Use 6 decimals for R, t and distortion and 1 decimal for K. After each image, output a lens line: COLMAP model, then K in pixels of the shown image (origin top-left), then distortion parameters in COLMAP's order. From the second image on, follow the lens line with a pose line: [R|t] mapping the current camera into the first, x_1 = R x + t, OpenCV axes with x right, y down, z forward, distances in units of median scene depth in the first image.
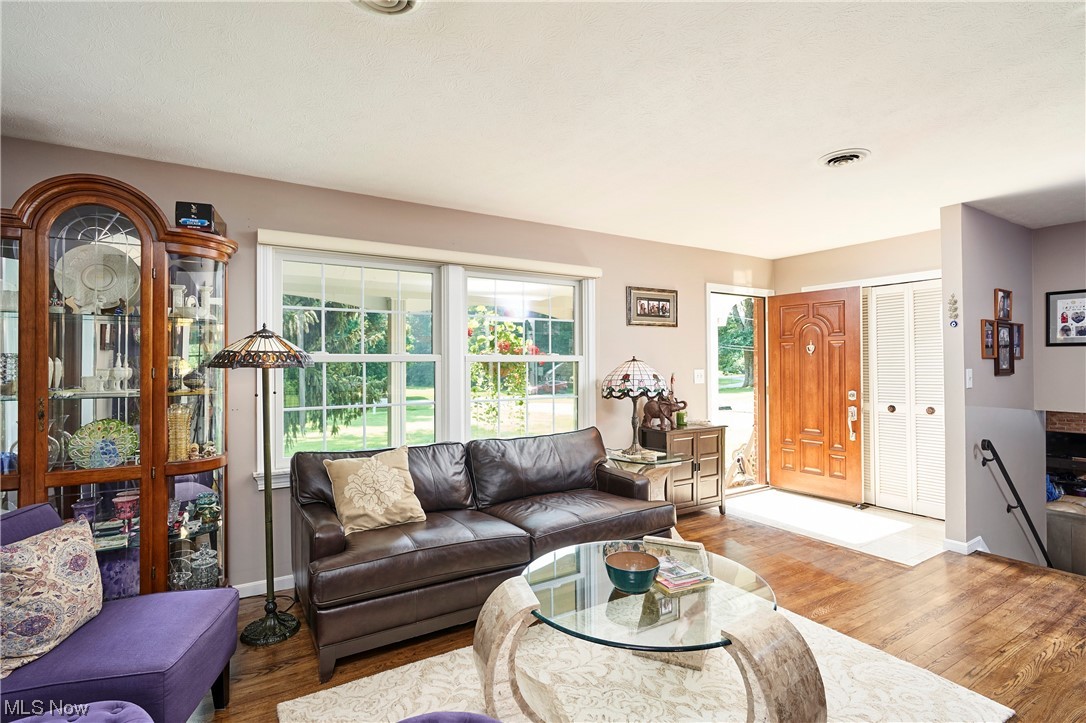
lens RADIAL K [[532.2, 0, 543.1], [0, 532.2, 362.0], [0, 0, 1]] dist [0.004140, 0.000060]
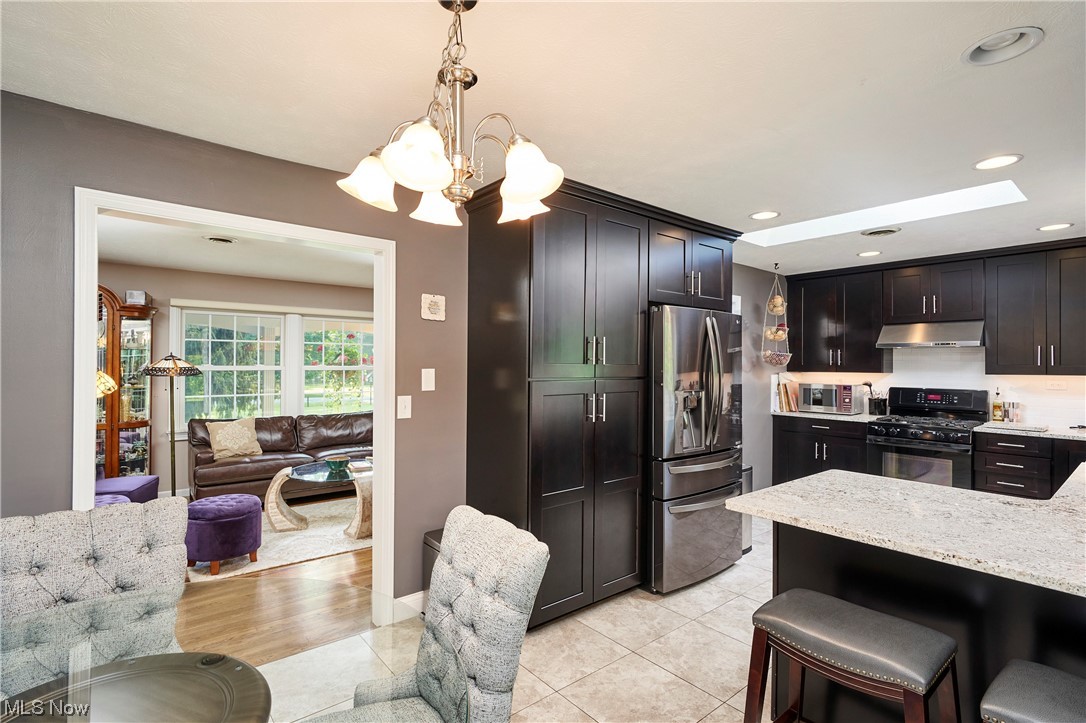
lens RADIAL K [[532.2, 0, 541.7], [0, 532.2, 362.7], [0, 0, 1]] dist [0.004140, 0.000060]
pose [[0.994229, 0.006420, 0.107089, 0.556187], [-0.006159, 0.999977, -0.002767, -0.030942], [-0.107104, 0.002091, 0.994246, -0.986681]]
